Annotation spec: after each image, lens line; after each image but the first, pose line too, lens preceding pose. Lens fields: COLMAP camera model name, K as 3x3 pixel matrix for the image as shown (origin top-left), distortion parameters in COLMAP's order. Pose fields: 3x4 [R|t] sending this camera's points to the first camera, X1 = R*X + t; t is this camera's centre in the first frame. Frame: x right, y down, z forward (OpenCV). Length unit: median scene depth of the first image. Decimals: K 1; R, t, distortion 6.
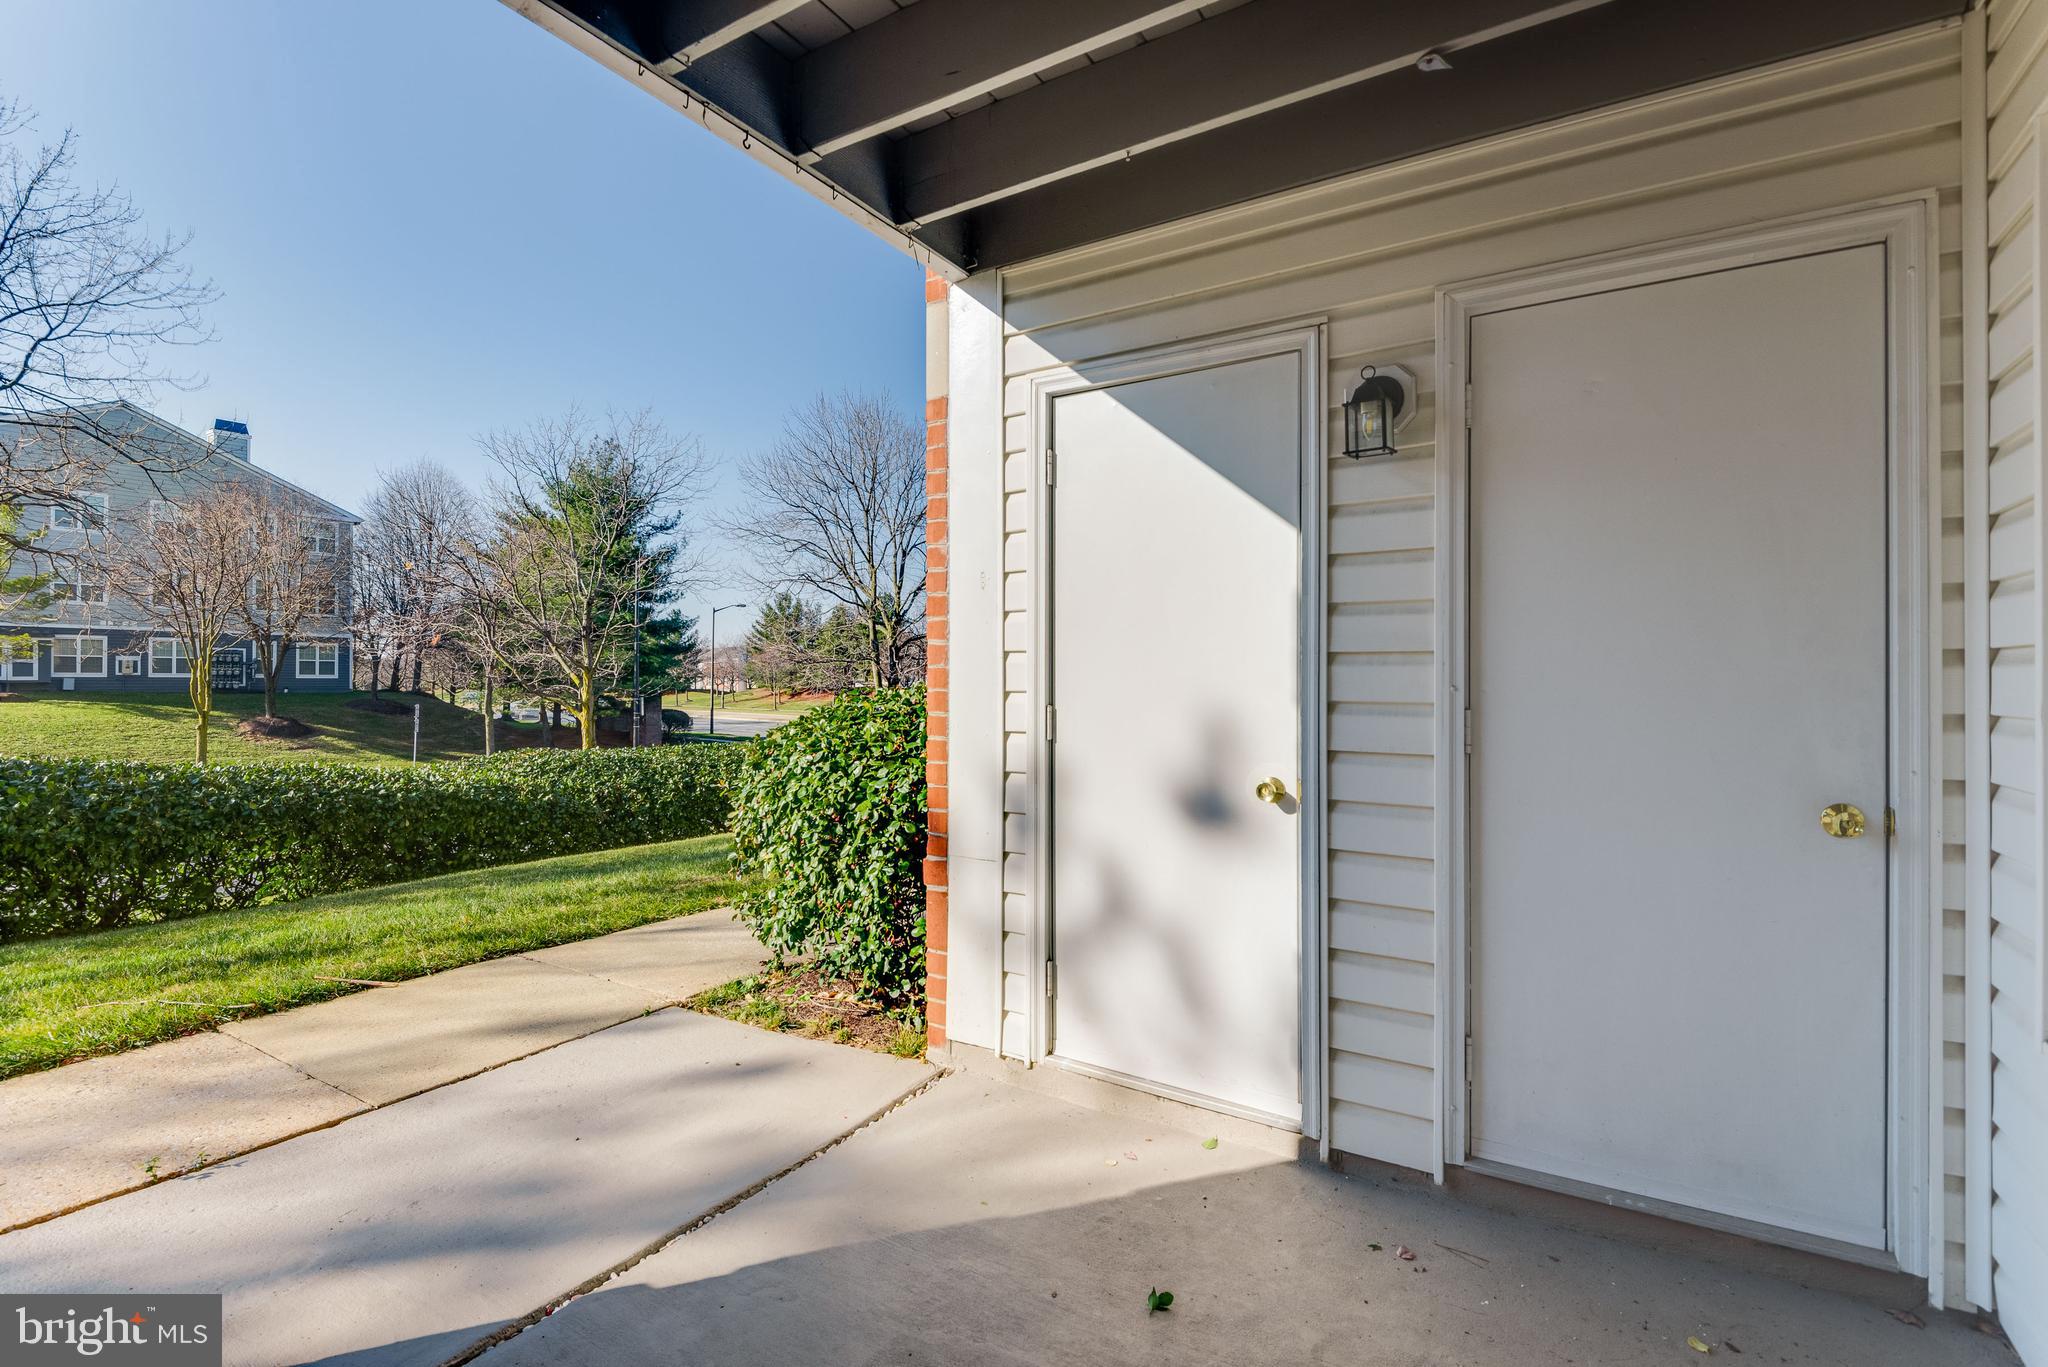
lens RADIAL K [[944.1, 0, 1021.6], [0, 944.1, 677.7], [0, 0, 1]] dist [0.005838, 0.000431]
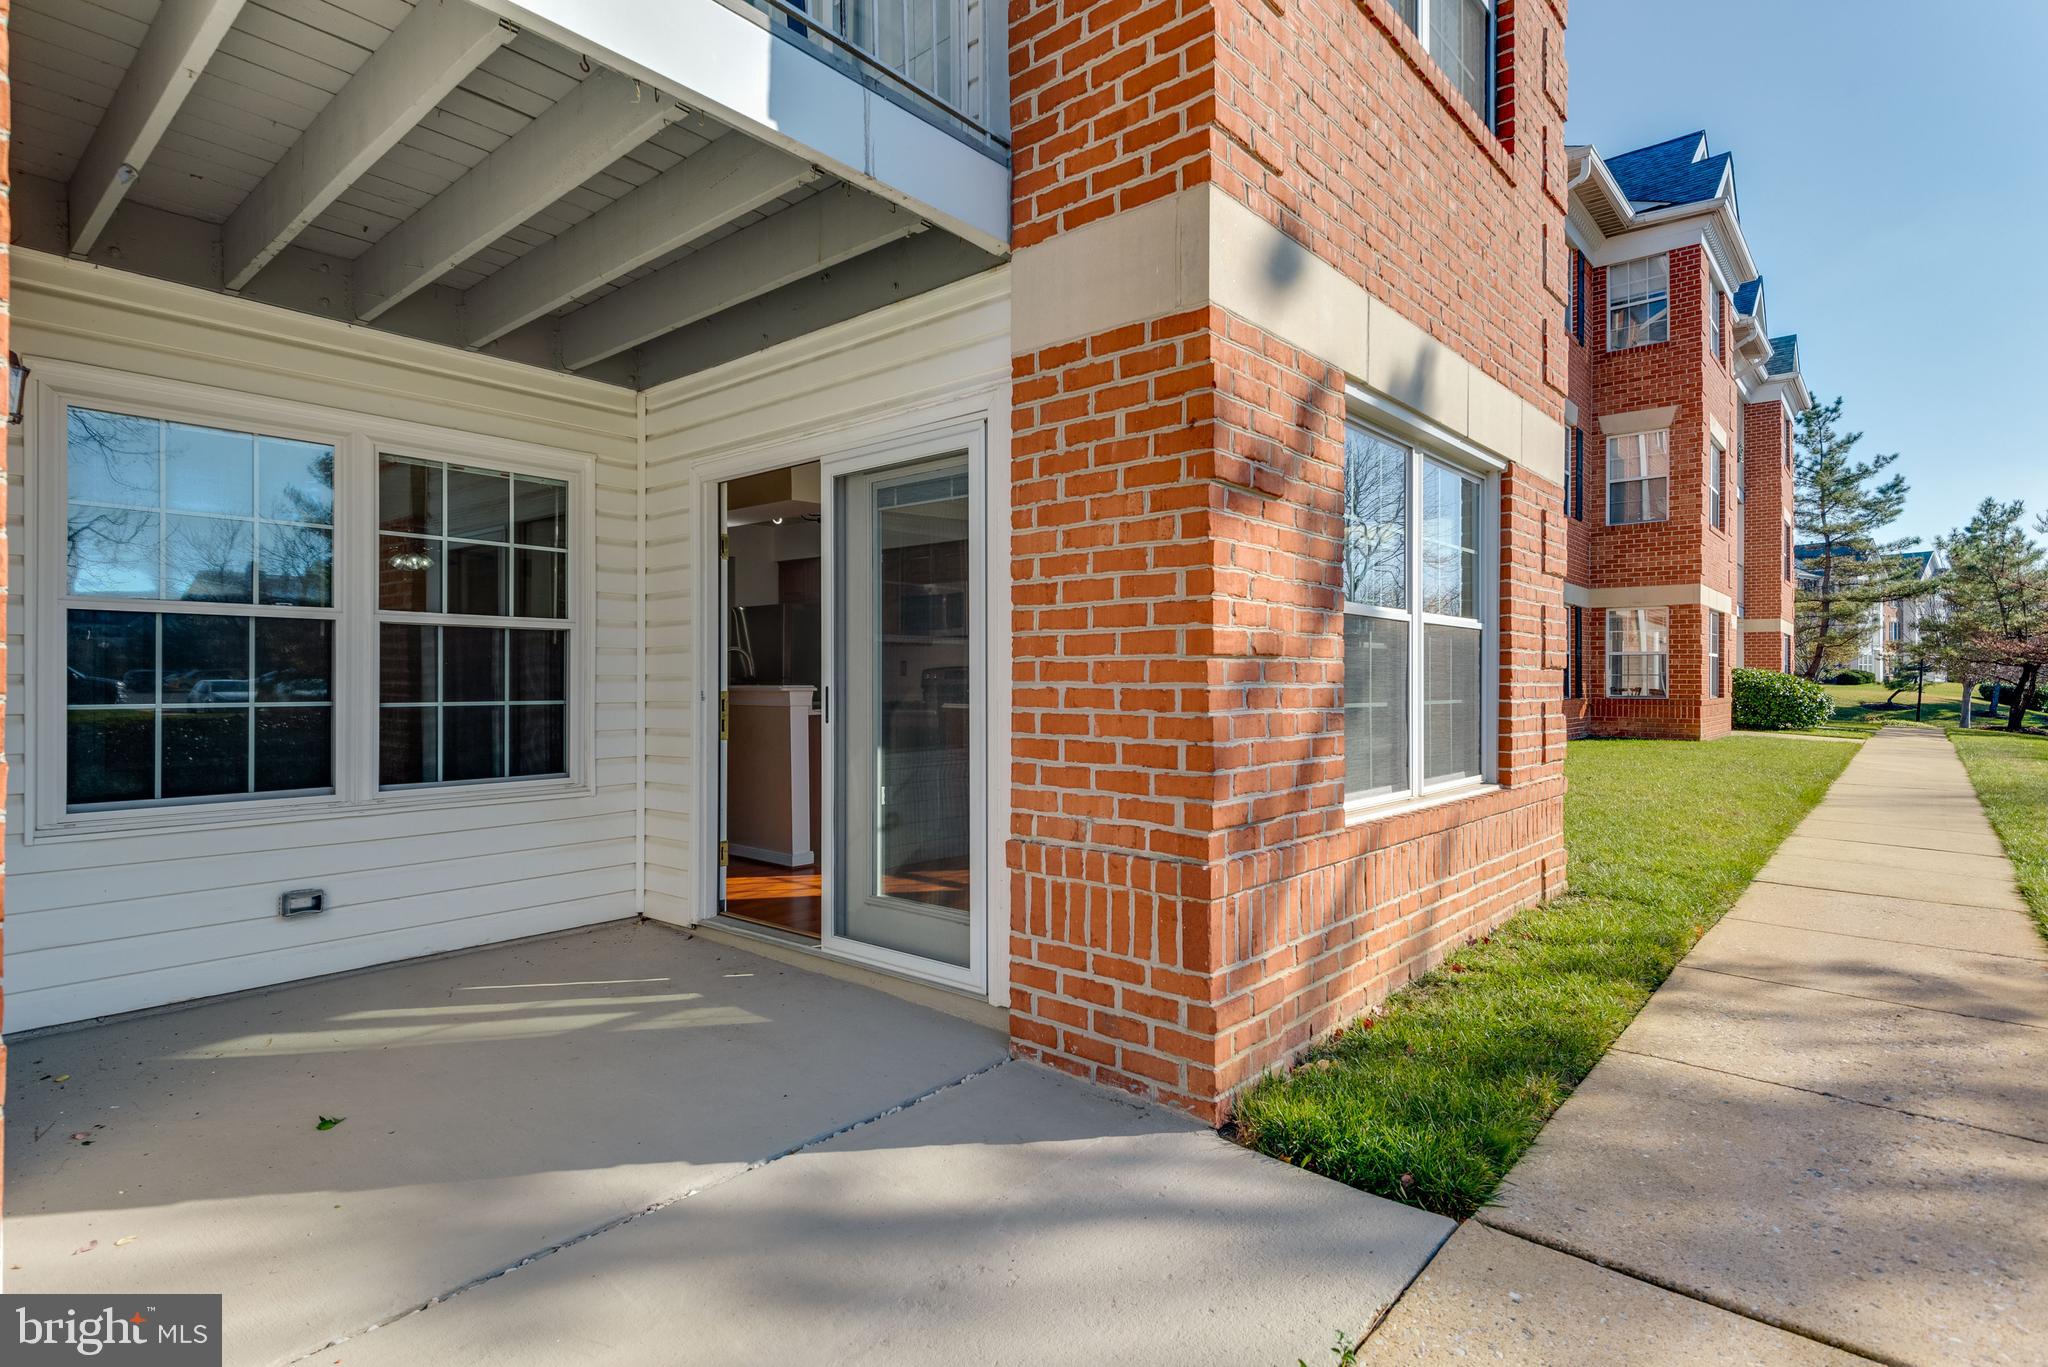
lens RADIAL K [[1038.9, 0, 1027.3], [0, 1038.9, 685.8], [0, 0, 1]] dist [0.001225, 0.000377]
pose [[-0.986800, -0.002102, 0.161932, -0.589902], [-0.001578, 0.999993, 0.003361, 0.026963], [-0.161937, 0.003061, -0.986796, 1.280662]]
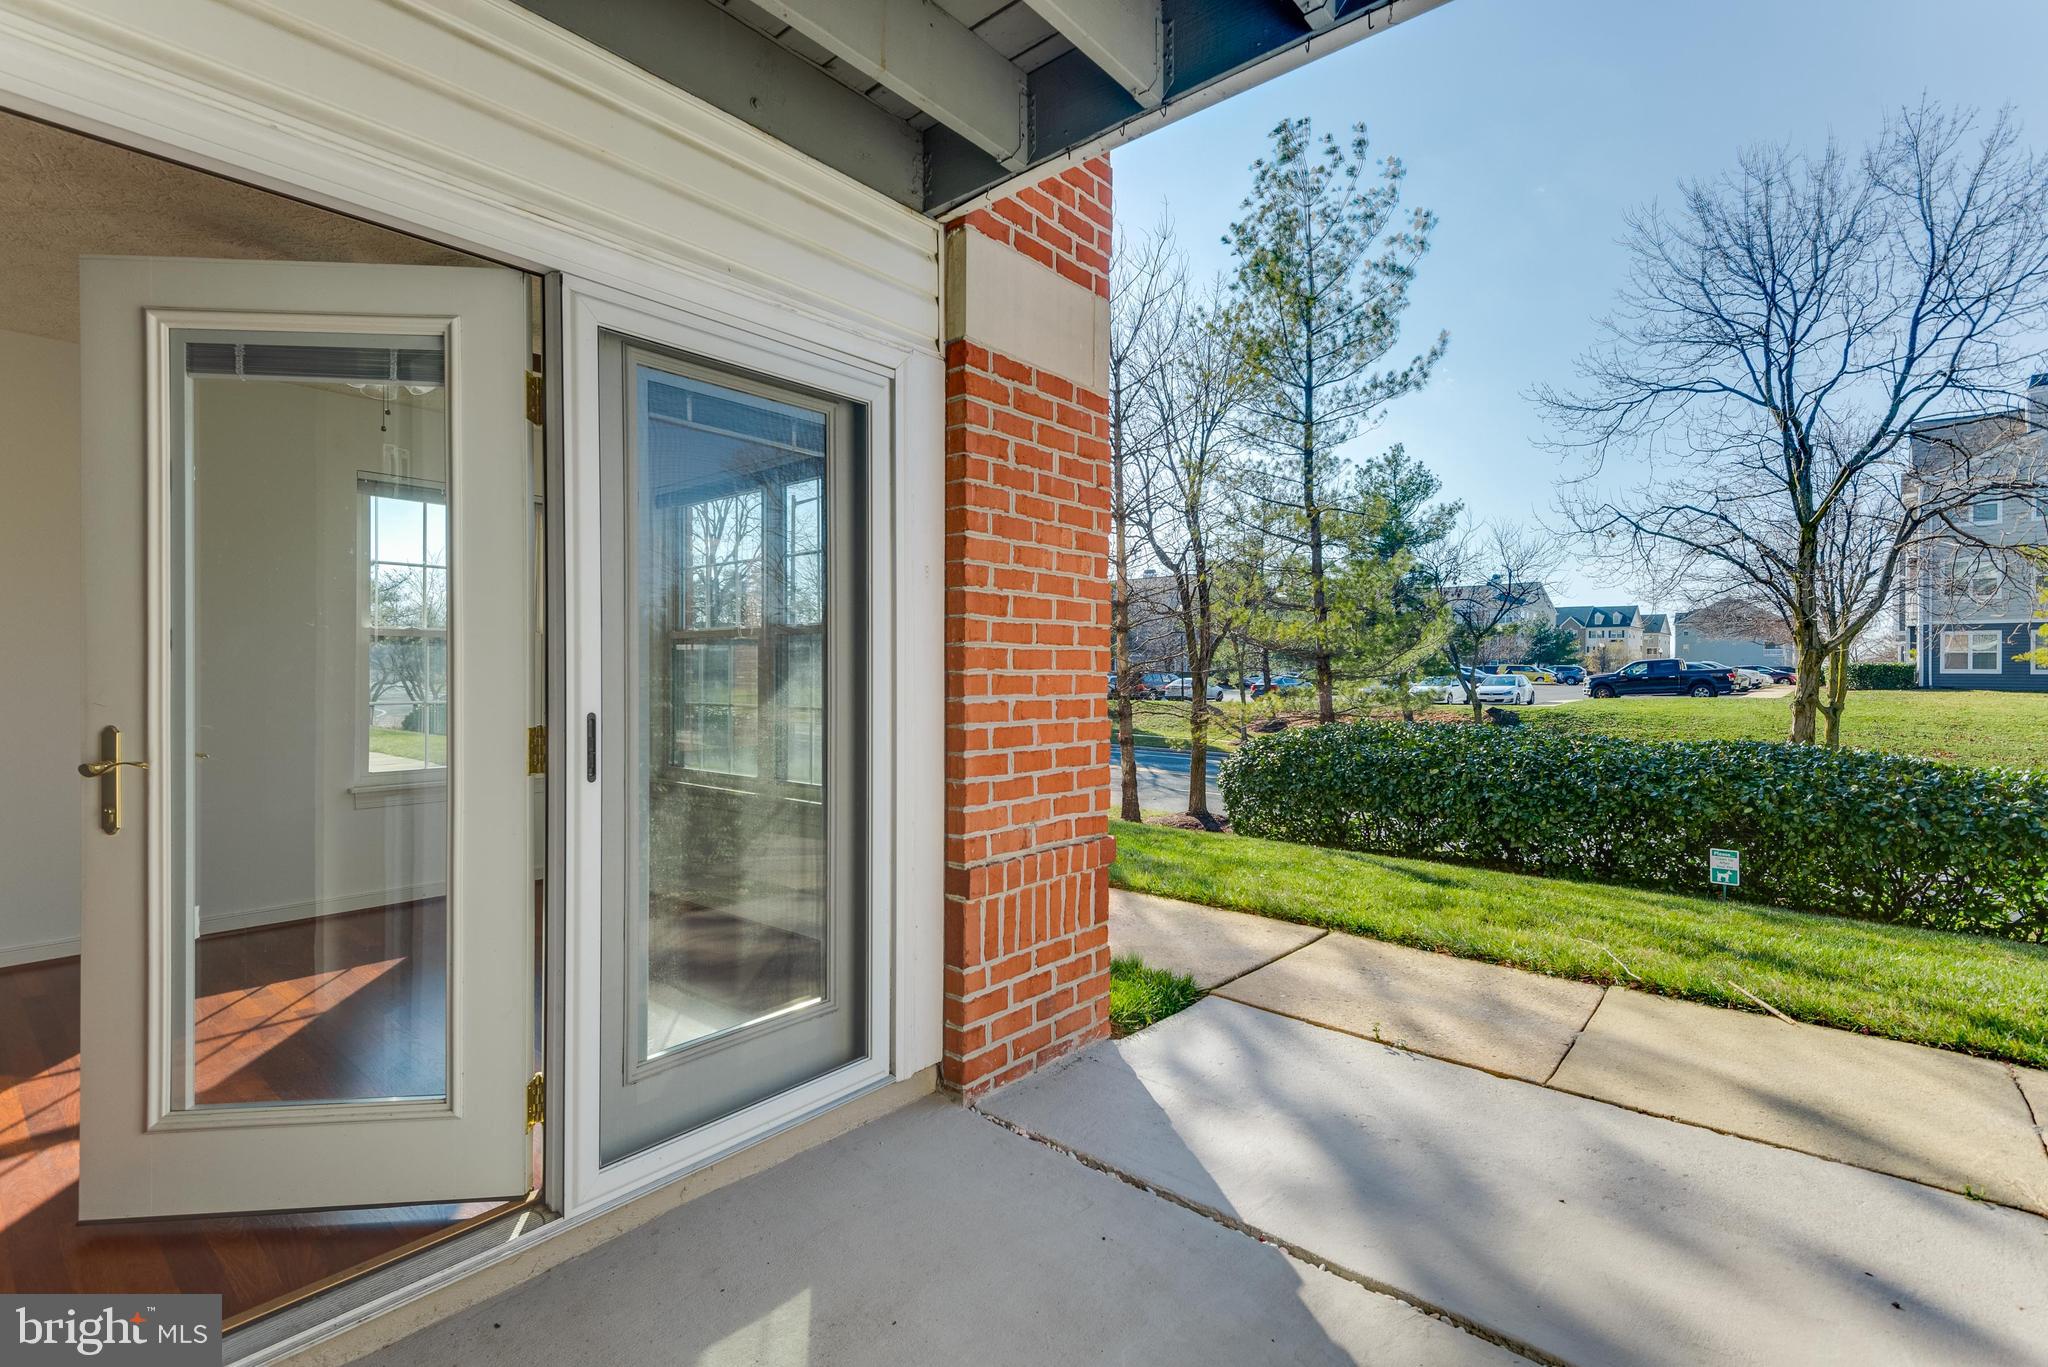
lens RADIAL K [[944.1, 0, 1015.8], [0, 944.1, 675.1], [0, 0, 1]] dist [0.005838, 0.000431]
pose [[-0.142307, 0.001538, -0.989821, 0.356988], [-0.003326, 0.999992, 0.002032, 0.007067], [0.989817, 0.003581, -0.142301, 0.494215]]
